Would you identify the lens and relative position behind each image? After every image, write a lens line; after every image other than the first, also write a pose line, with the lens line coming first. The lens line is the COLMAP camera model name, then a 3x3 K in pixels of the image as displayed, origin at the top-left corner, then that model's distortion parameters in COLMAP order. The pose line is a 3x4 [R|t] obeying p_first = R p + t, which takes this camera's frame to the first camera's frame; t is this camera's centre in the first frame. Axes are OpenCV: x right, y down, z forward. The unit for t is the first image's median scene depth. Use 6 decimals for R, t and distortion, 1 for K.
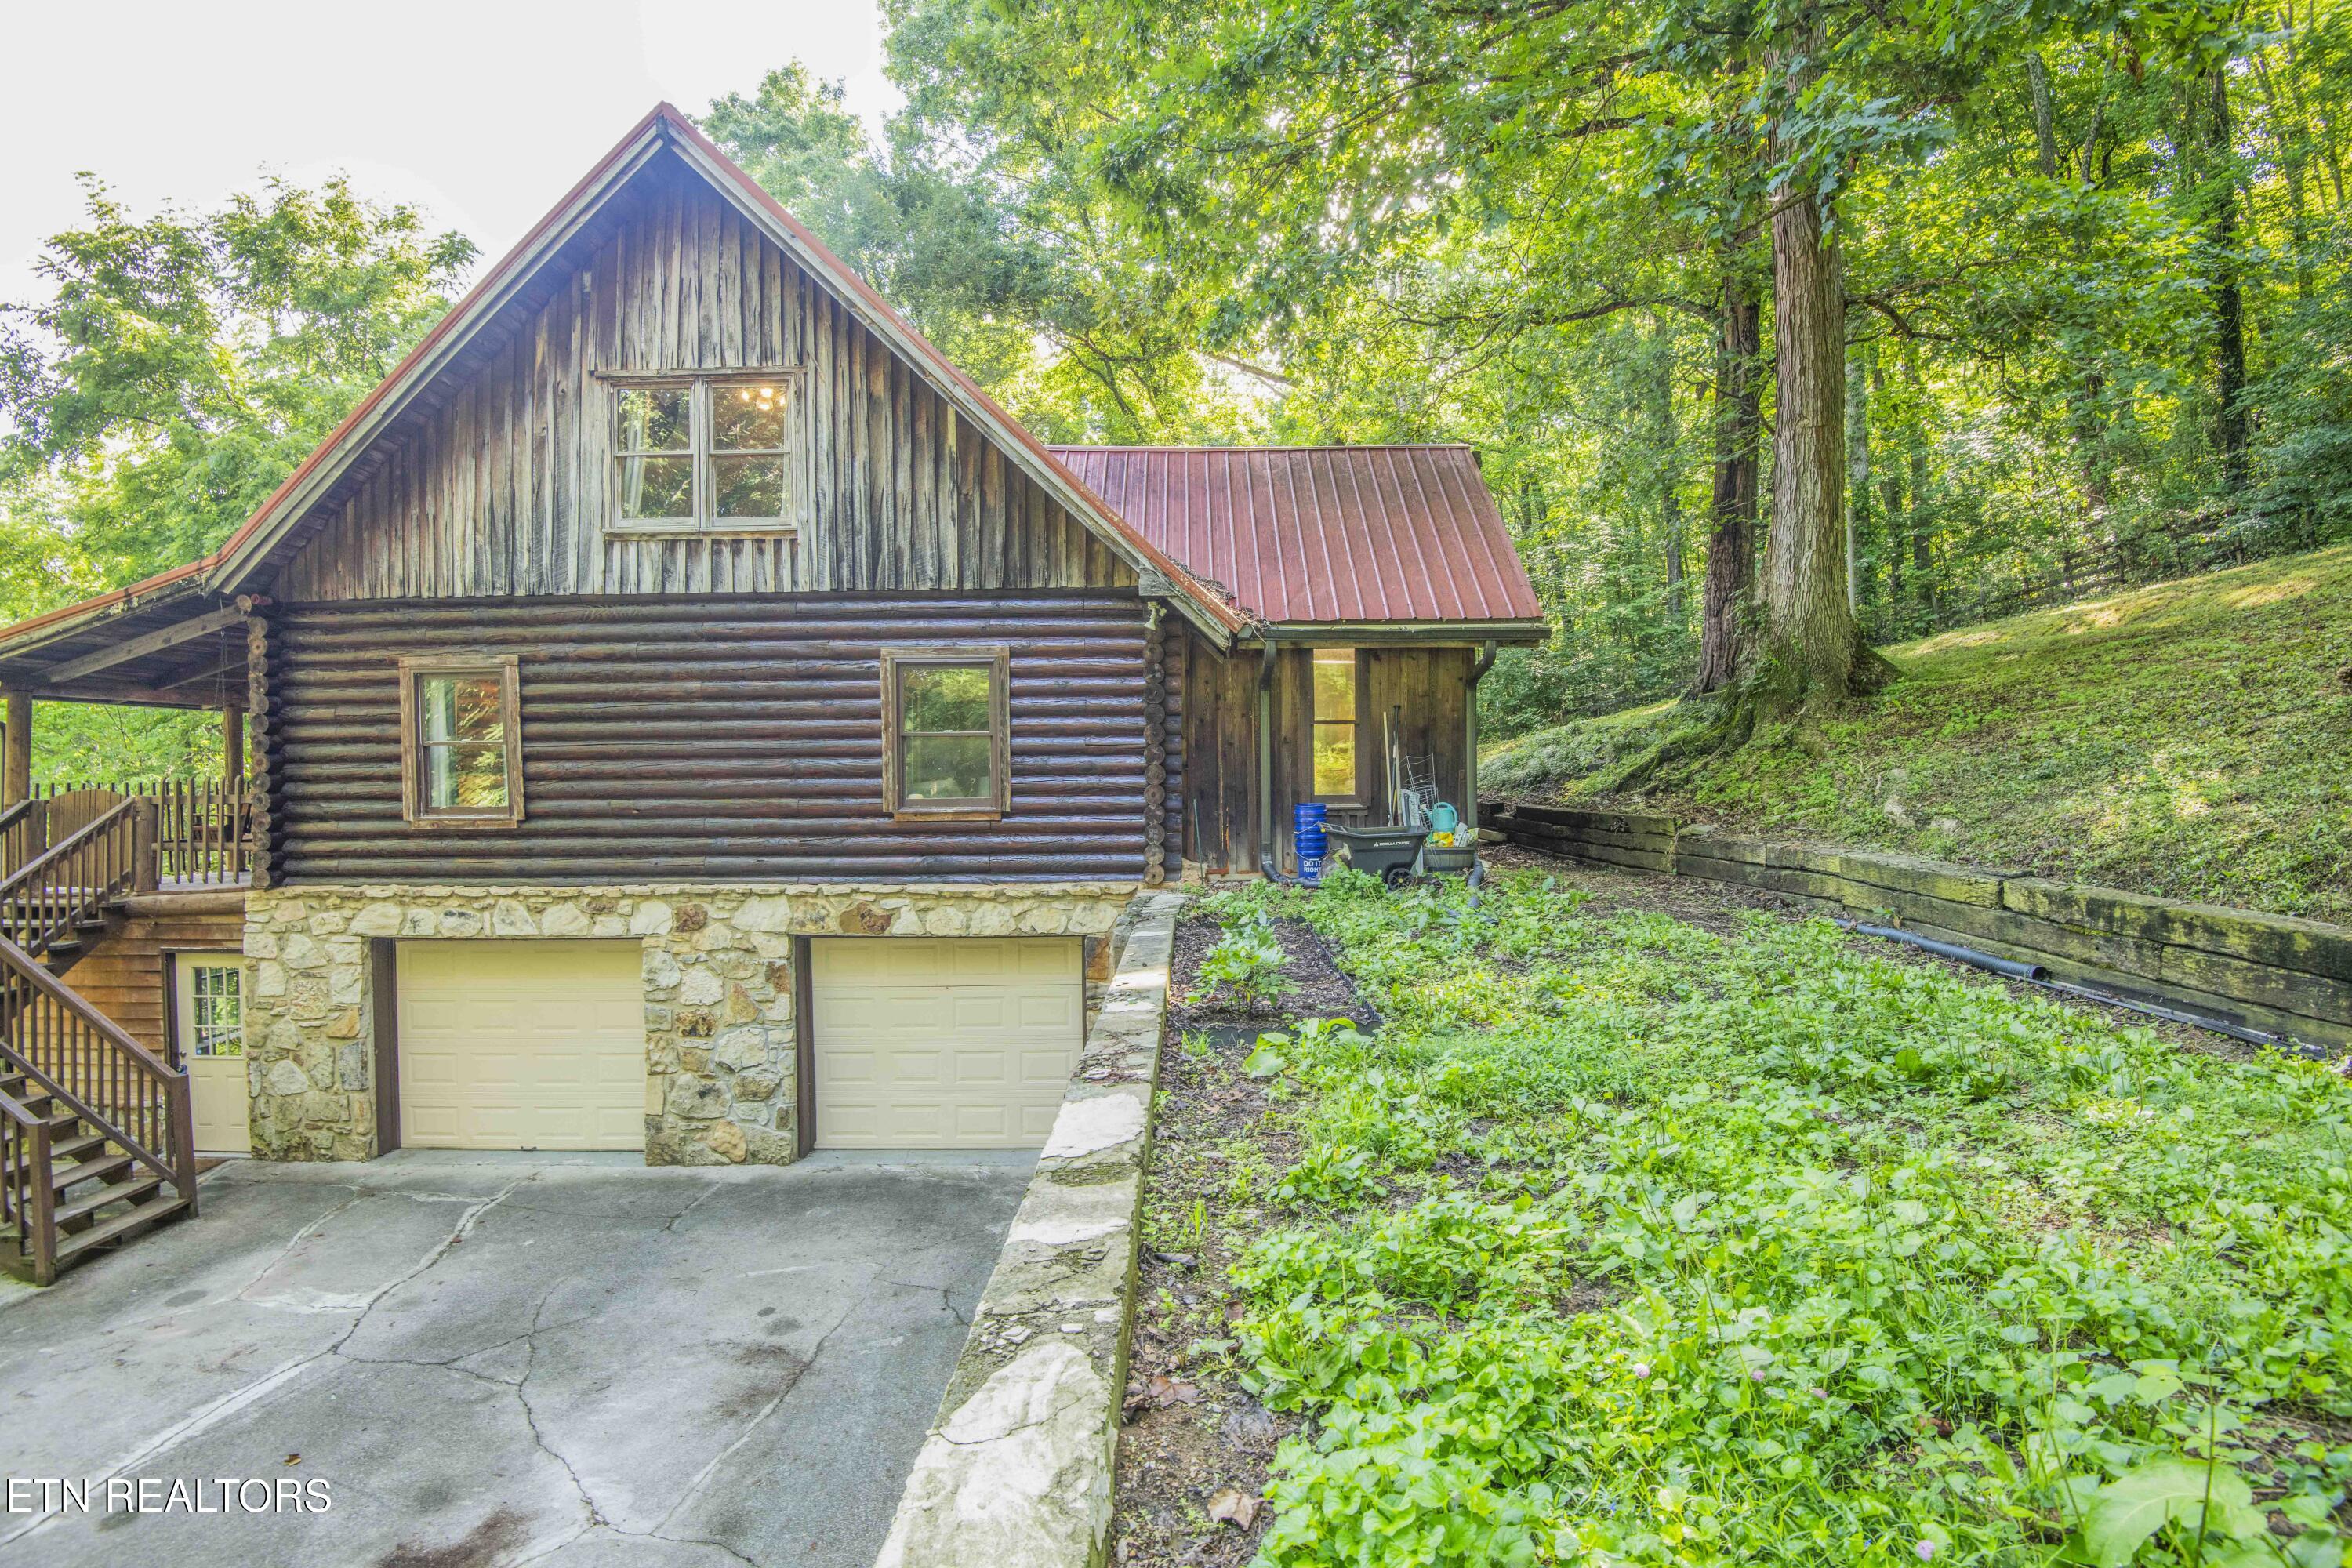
lens RADIAL K [[1090.8, 0, 1182.4], [0, 1090.8, 784.6], [0, 0, 1]] dist [-0.021298, -0.014177]
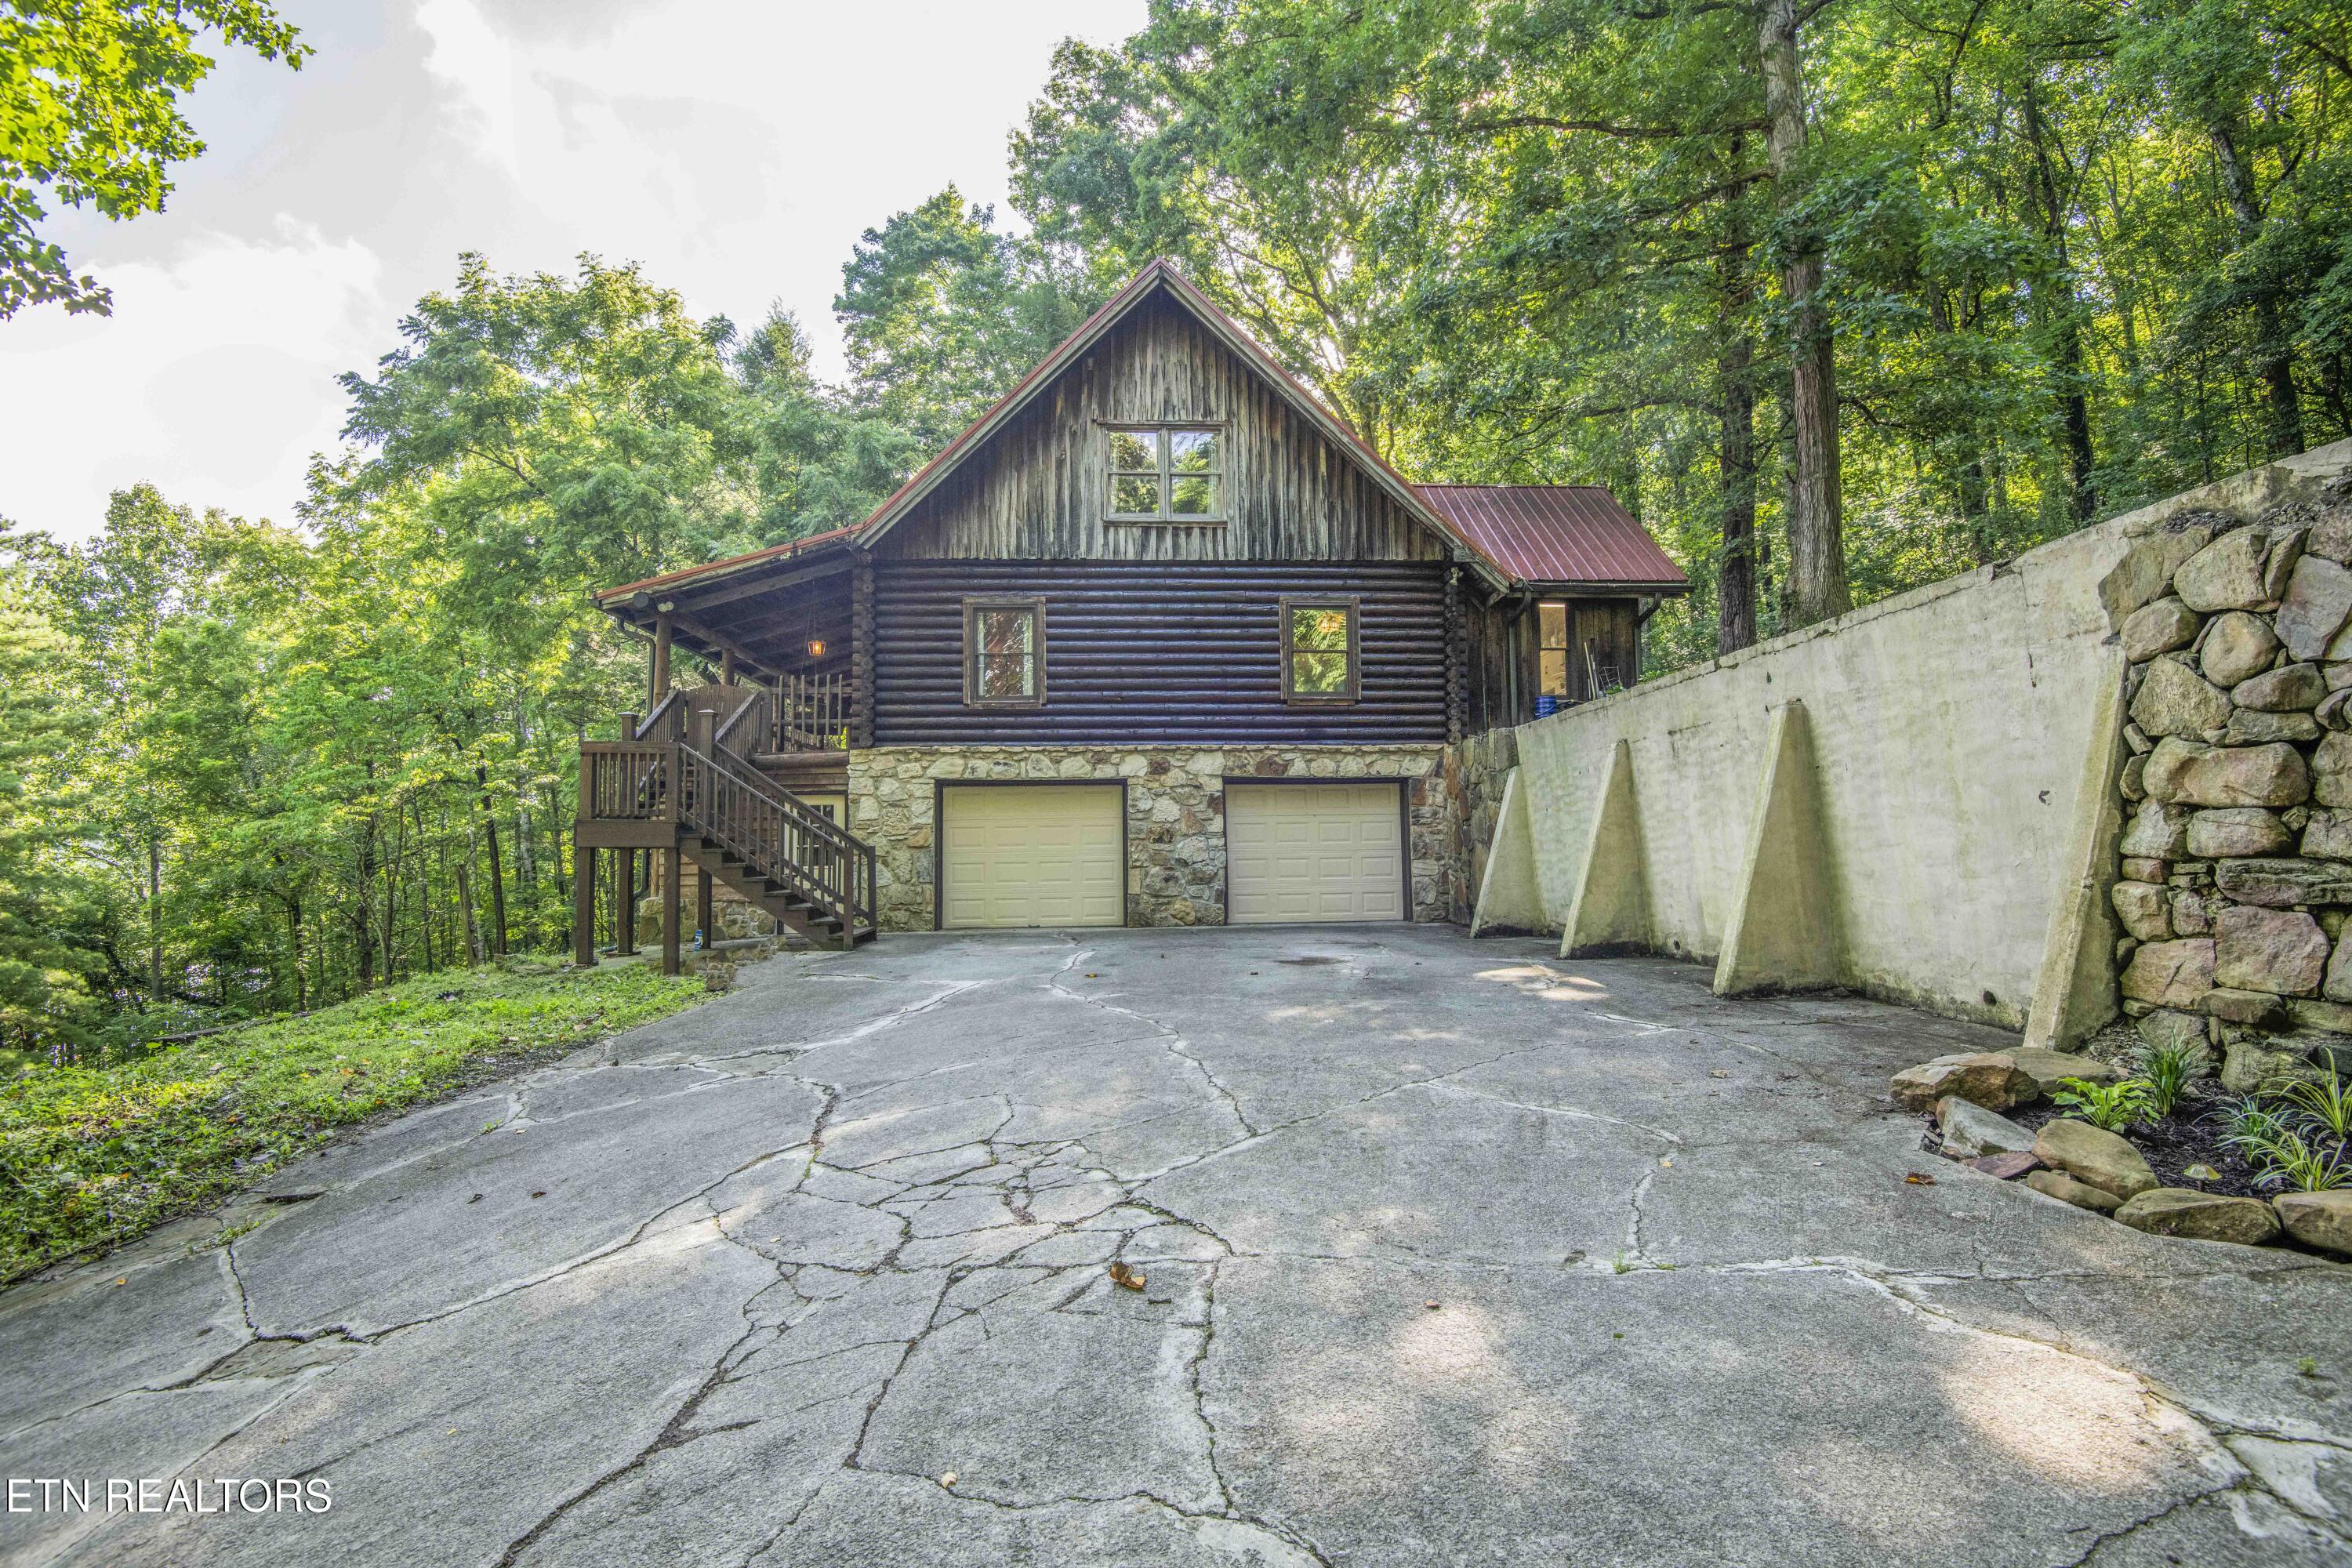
lens RADIAL K [[1086.4, 0, 1183.2], [0, 1086.4, 785.4], [0, 0, 1]] dist [-0.001692, -0.036271]
pose [[0.997696, 0.002075, 0.067812, -0.523159], [0.003078, 0.997118, -0.075806, 0.268094], [-0.067773, 0.075840, 0.994814, -0.541824]]
